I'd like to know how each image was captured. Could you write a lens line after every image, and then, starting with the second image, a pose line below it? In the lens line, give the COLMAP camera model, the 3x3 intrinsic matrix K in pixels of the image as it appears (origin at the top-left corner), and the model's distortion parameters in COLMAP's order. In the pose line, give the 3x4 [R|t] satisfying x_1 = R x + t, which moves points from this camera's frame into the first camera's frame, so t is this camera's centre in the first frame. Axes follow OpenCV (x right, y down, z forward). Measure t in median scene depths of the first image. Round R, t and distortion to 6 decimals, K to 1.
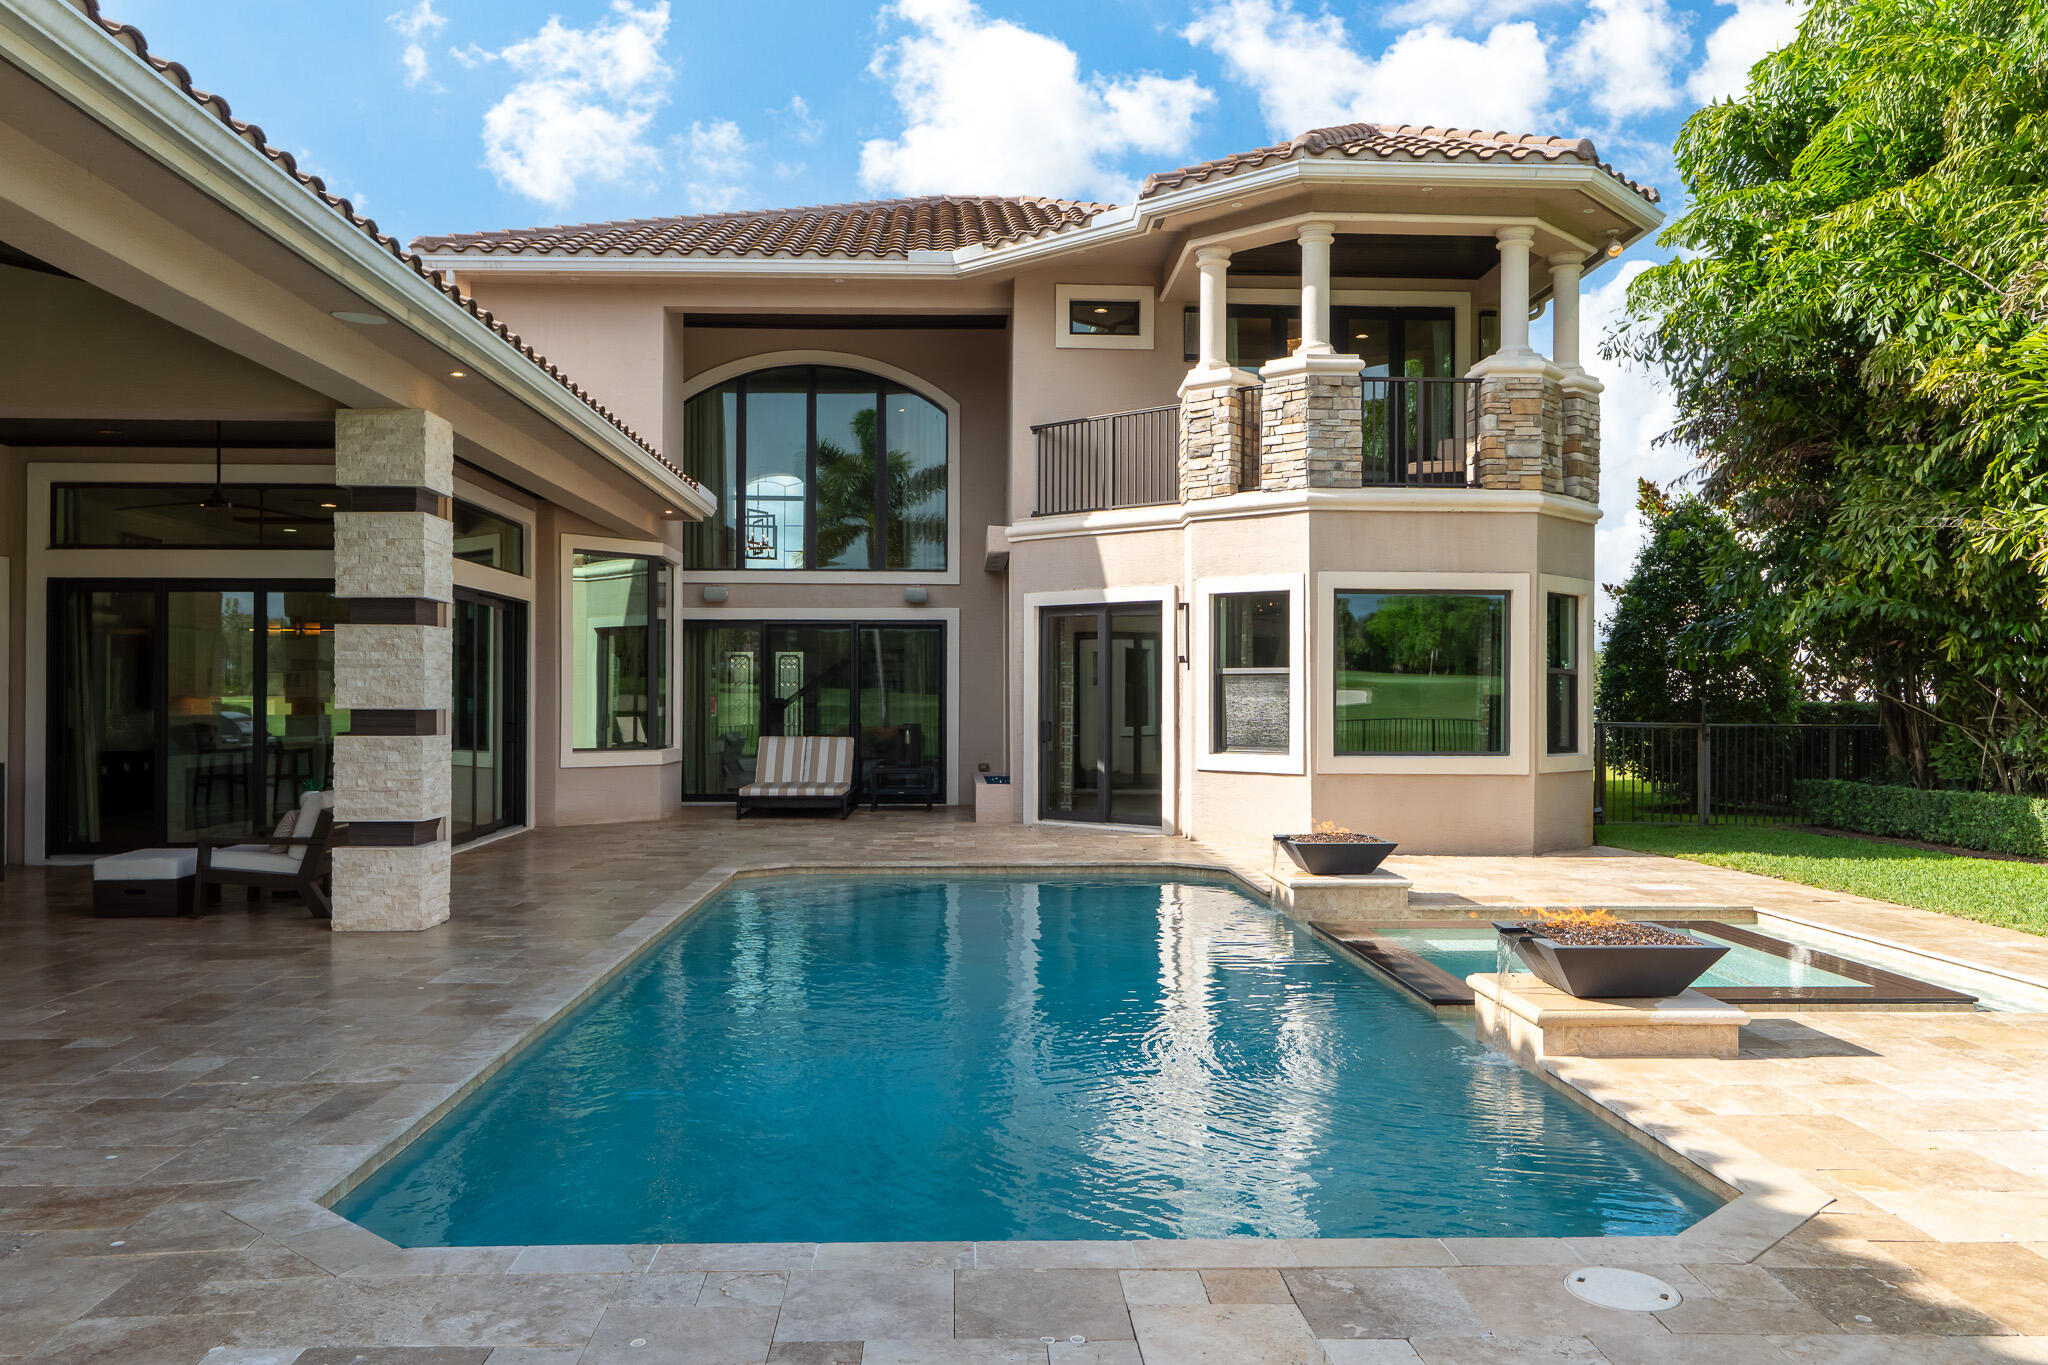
lens RADIAL K [[1562.6, 0, 976.6], [0, 1562.6, 686.9], [0, 0, 1]] dist [-0.000090, -0.030455]
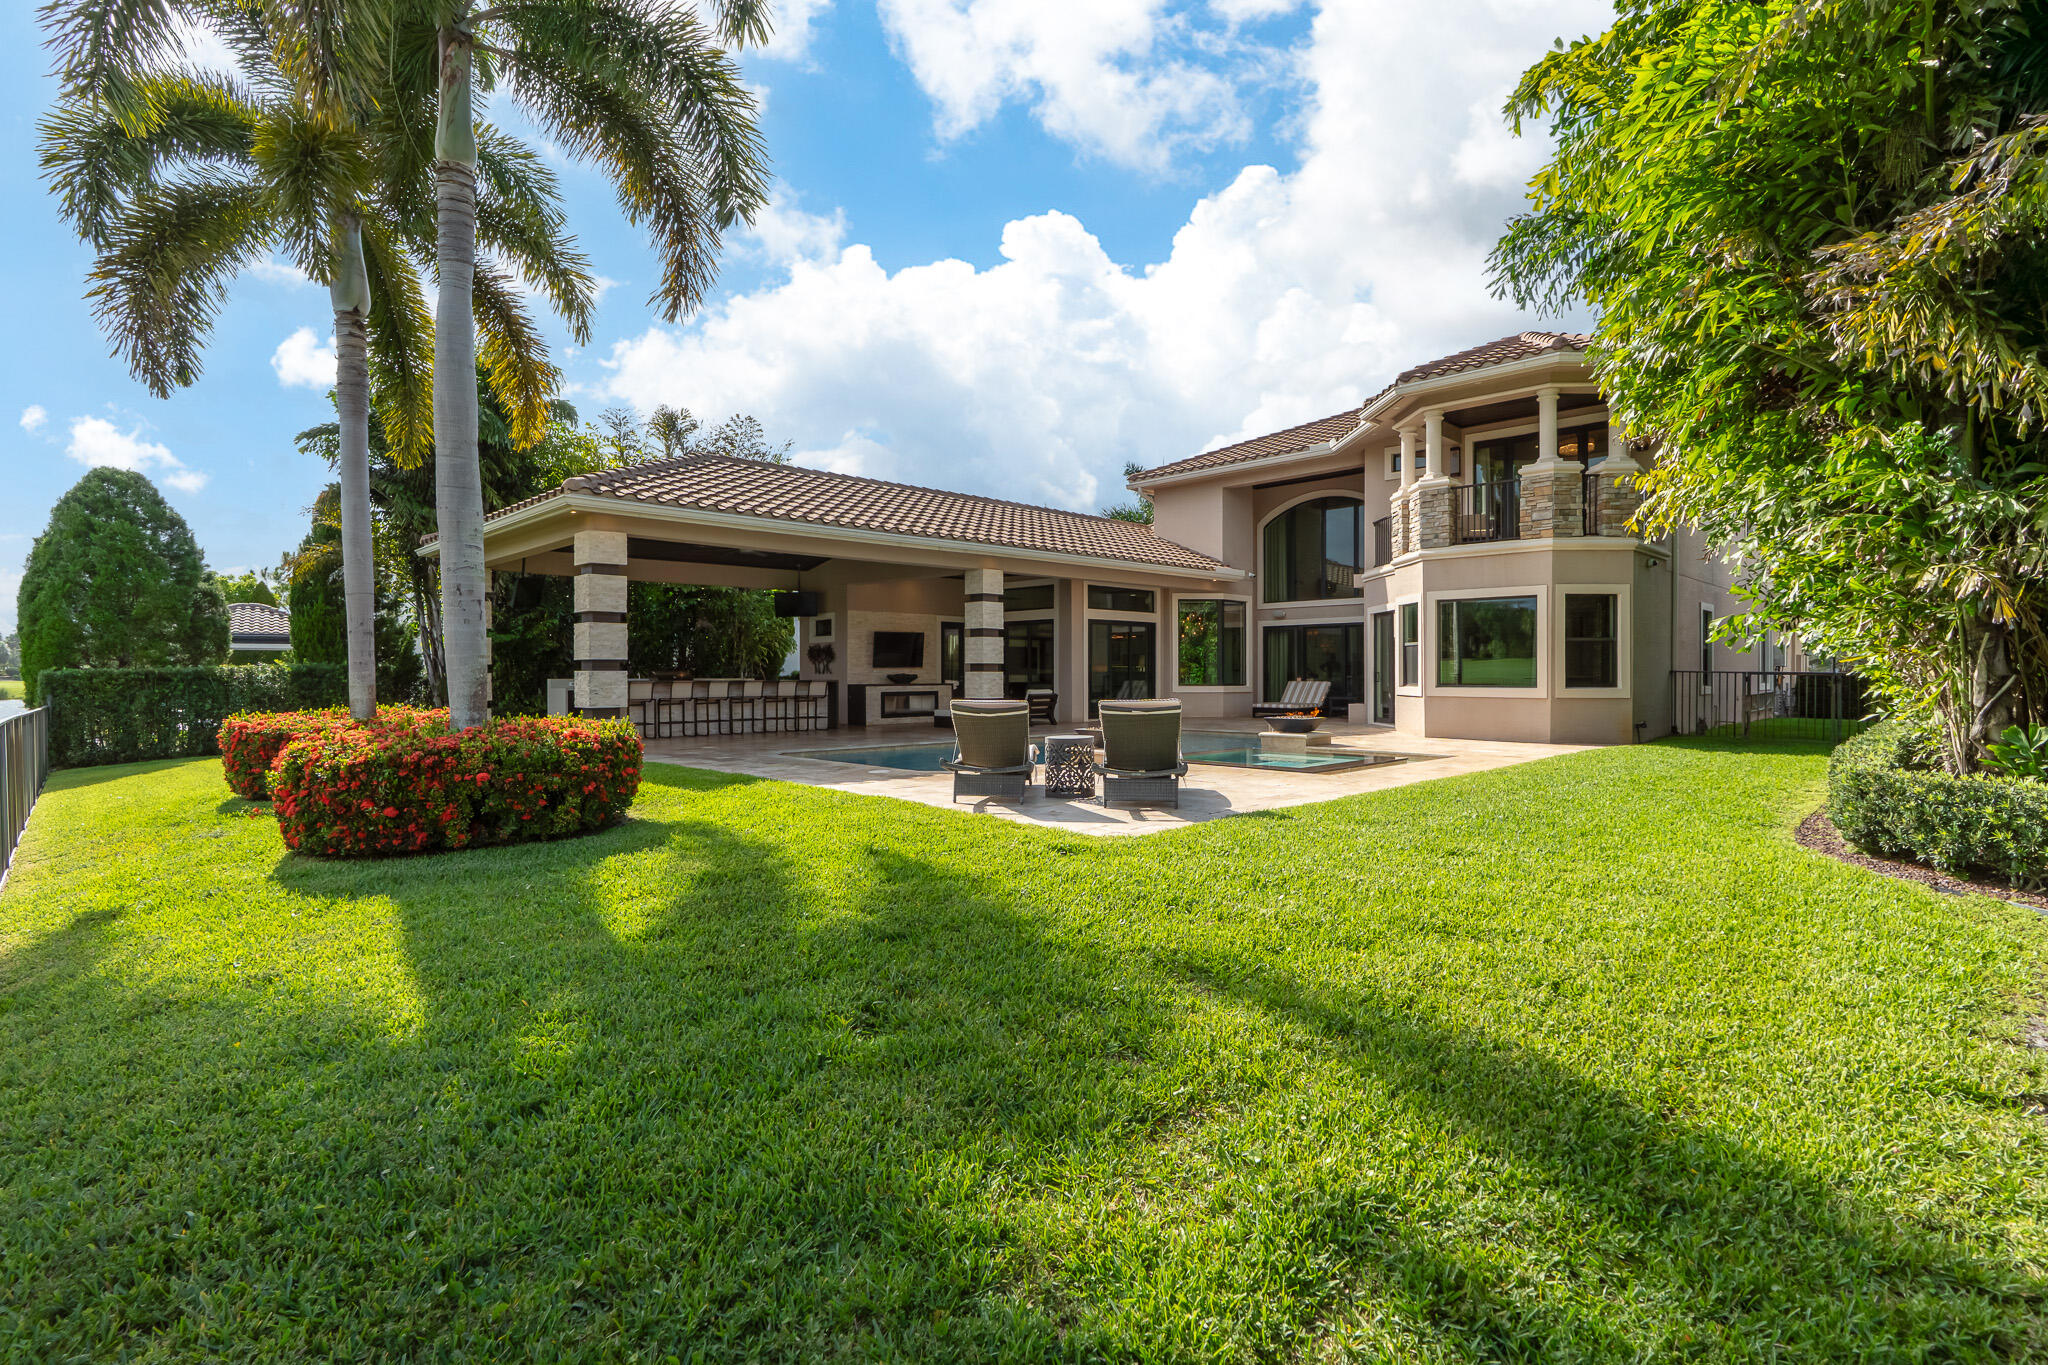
lens RADIAL K [[968.4, 0, 1022.3], [0, 968.4, 672.2], [0, 0, 1]] dist [-0.003201, 0.000489]
pose [[0.678151, -0.004492, -0.734909, 0.751567], [0.007633, 0.999970, 0.000930, 0.021121], [0.734883, -0.006240, 0.678165, -0.183928]]
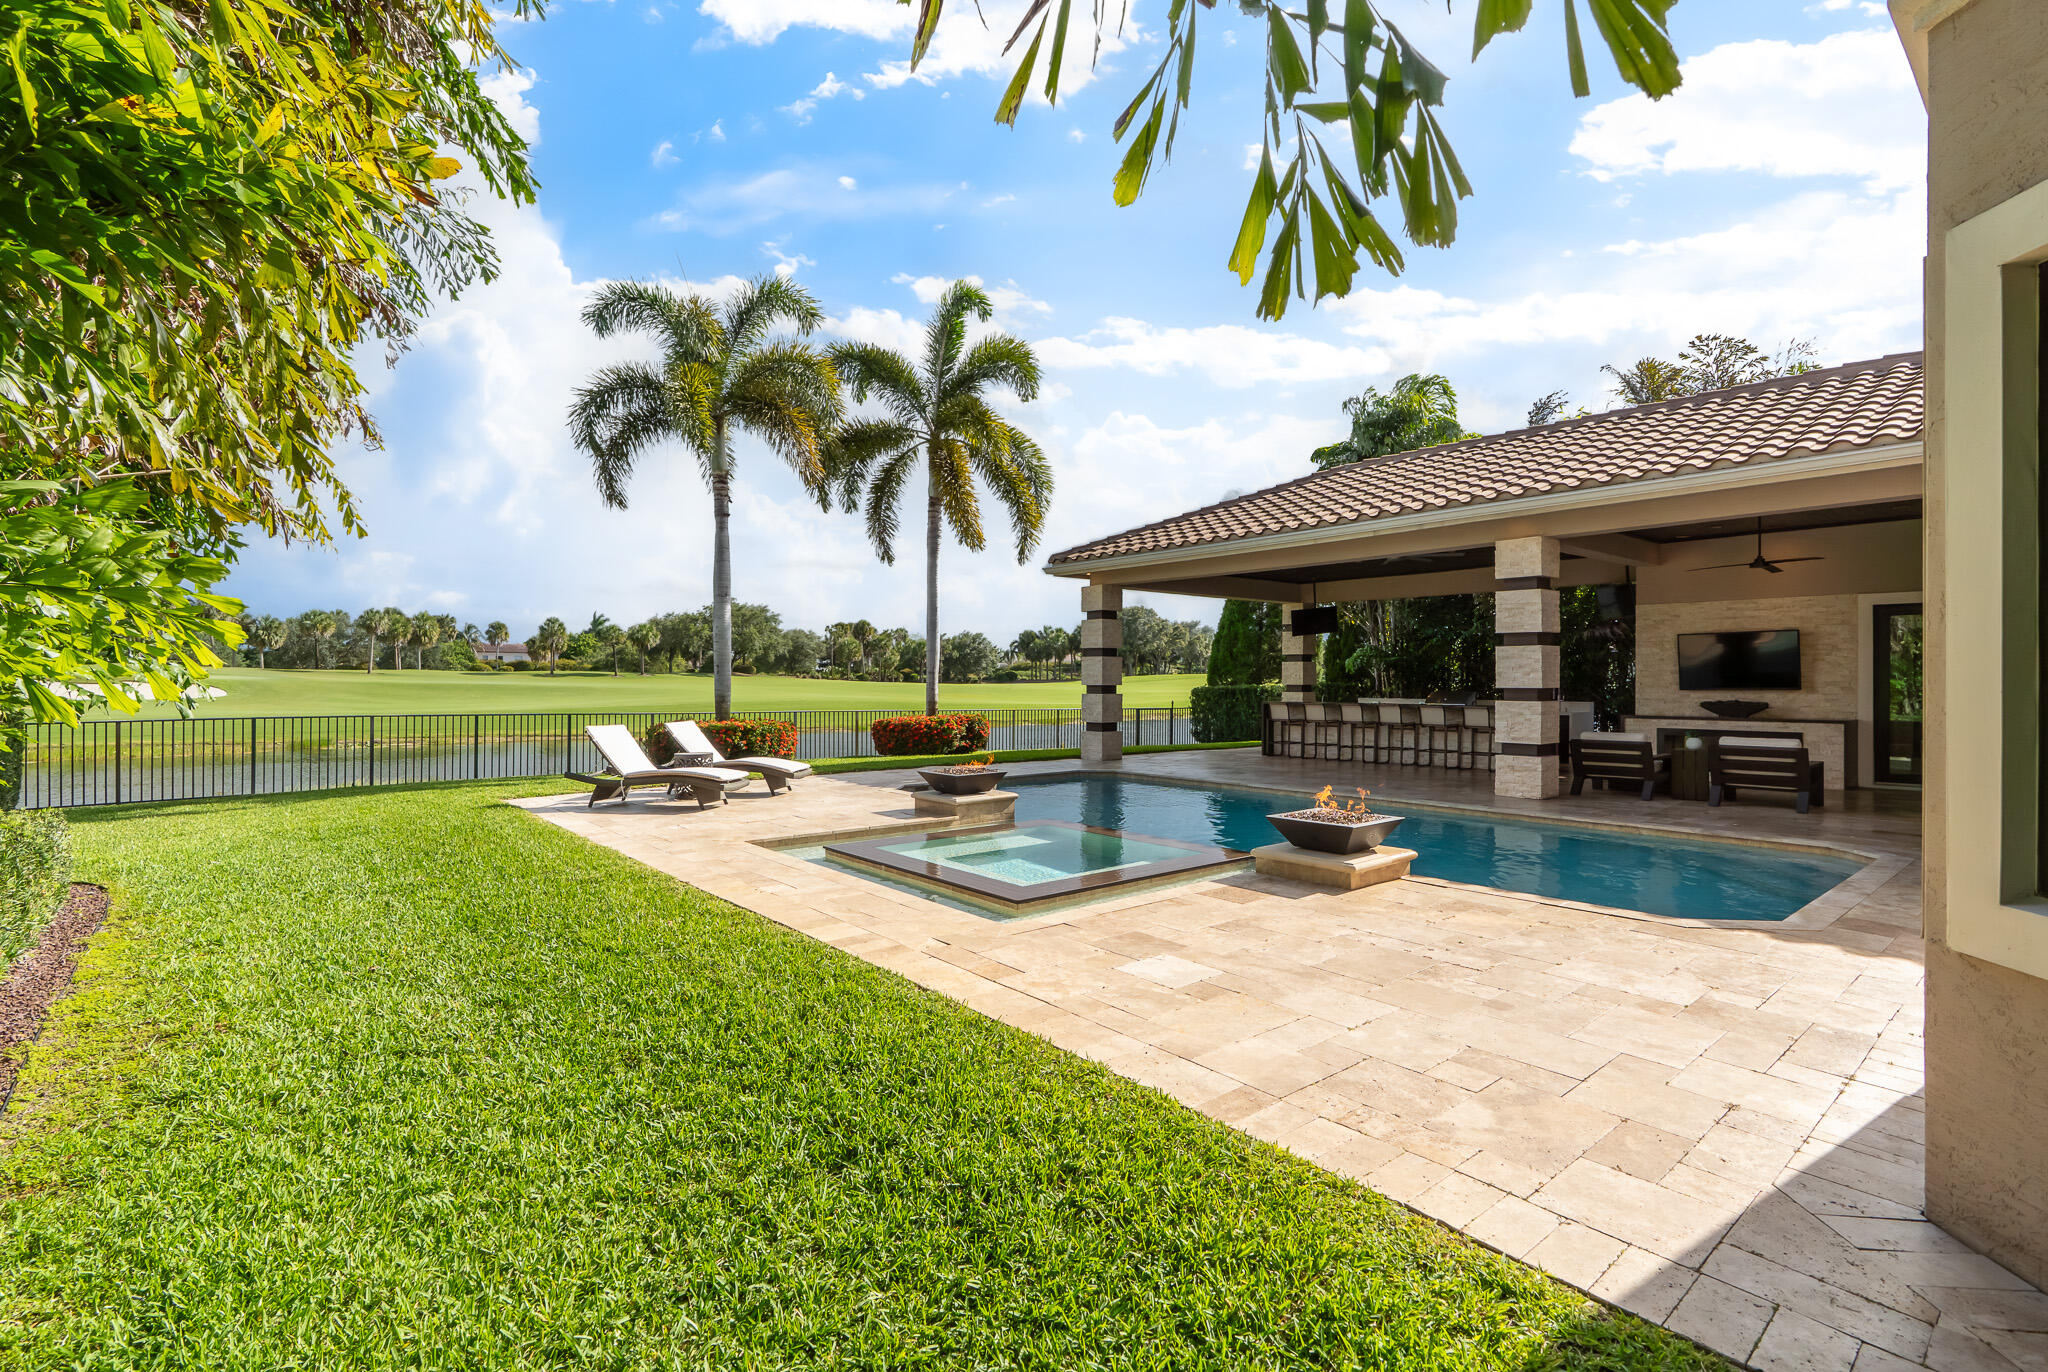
lens RADIAL K [[968.4, 0, 1022.3], [0, 968.4, 675.7], [0, 0, 1]] dist [-0.003201, 0.000489]
pose [[-0.786819, -0.002402, -0.617179, 0.593563], [0.003361, 0.999961, -0.008177, 0.004275], [0.617174, -0.008509, -0.786780, 1.055169]]
